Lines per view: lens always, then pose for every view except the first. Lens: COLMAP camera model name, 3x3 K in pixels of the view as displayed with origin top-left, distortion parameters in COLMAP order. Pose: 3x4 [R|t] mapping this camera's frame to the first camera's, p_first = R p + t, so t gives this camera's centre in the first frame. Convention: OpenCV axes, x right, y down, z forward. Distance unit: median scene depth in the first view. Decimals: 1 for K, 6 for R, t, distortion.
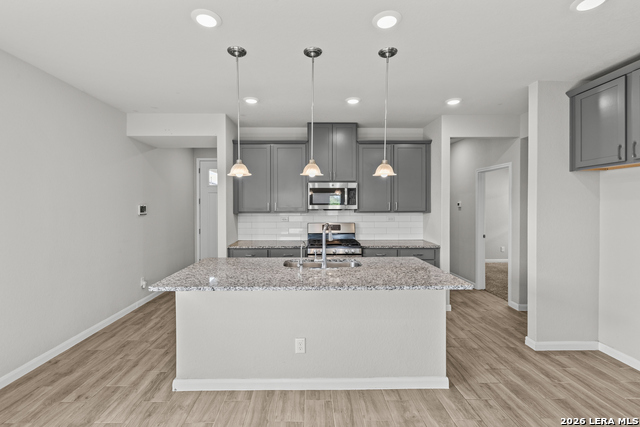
lens RADIAL K [[288.0, 0, 311.5], [0, 288.0, 206.4], [0, 0, 1]] dist [0.002915, -0.002390]
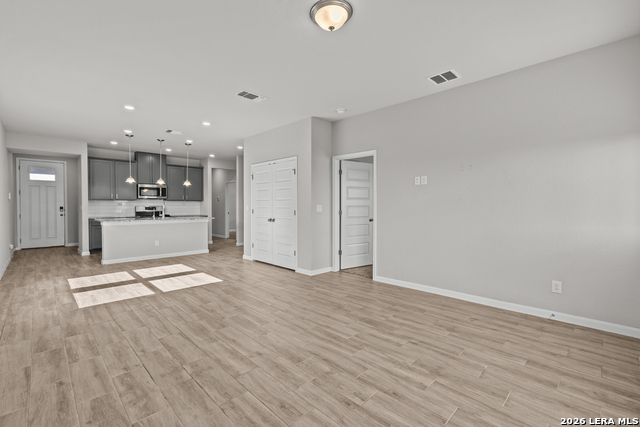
lens RADIAL K [[288.0, 0, 317.2], [0, 288.0, 211.5], [0, 0, 1]] dist [0.002915, -0.002390]
pose [[0.720821, -0.012400, 0.693010, -0.612712], [0.002071, 0.999874, 0.015738, 0.089534], [-0.693118, -0.009909, 0.720756, -1.501489]]
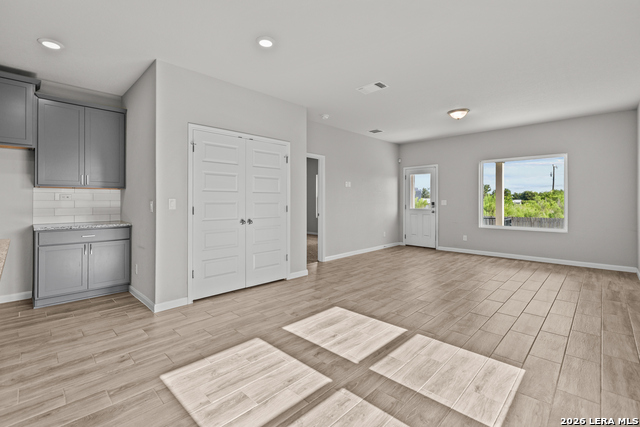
lens RADIAL K [[288.0, 0, 321.3], [0, 288.0, 202.3], [0, 0, 1]] dist [0.002915, -0.002390]
pose [[-0.712028, 0.000055, 0.702151, -0.640611], [0.005606, 0.999969, 0.005606, 0.084058], [-0.702129, 0.007928, -0.712006, 0.580796]]
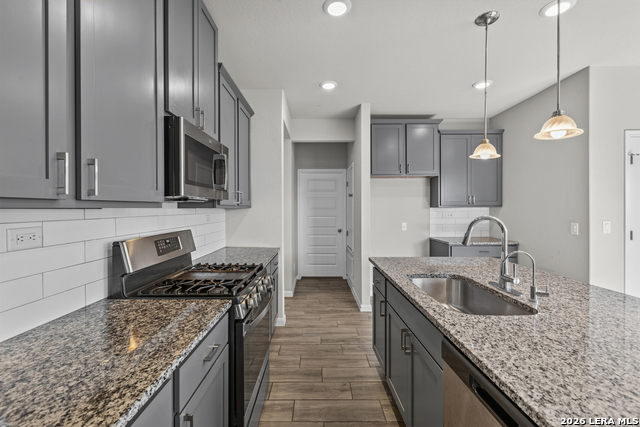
lens RADIAL K [[288.0, 0, 313.5], [0, 288.0, 205.2], [0, 0, 1]] dist [0.002915, -0.002390]
pose [[0.012501, 0.015822, 0.999797, -0.446419], [0.008056, 0.999841, -0.015924, 0.034106], [-0.999889, 0.008254, 0.012371, 1.090552]]
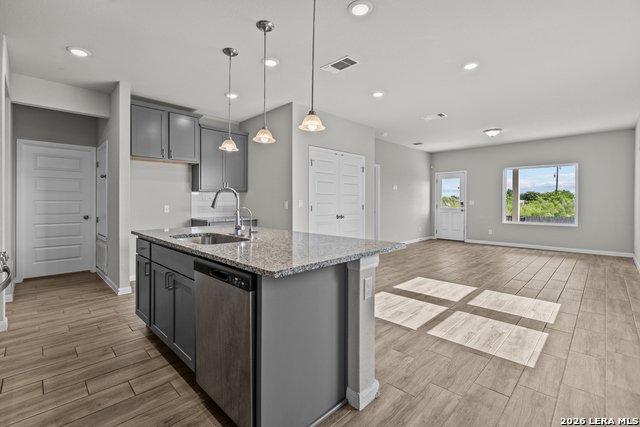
lens RADIAL K [[288.0, 0, 321.0], [0, 288.0, 204.3], [0, 0, 1]] dist [0.002915, -0.002390]
pose [[-0.707707, -0.003281, 0.706498, -0.640570], [0.006324, 0.999920, 0.010978, 0.082595], [-0.706478, 0.012237, -0.707630, 1.153785]]
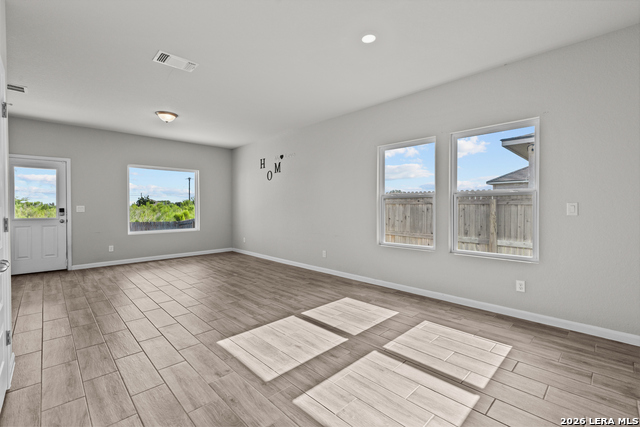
lens RADIAL K [[288.0, 0, 310.0], [0, 288.0, 203.7], [0, 0, 1]] dist [0.002915, -0.002390]
pose [[-0.735767, -0.000082, -0.677235, 0.364053], [0.003310, 0.999988, -0.003718, 0.085387], [0.677227, -0.004977, -0.735757, 0.572808]]
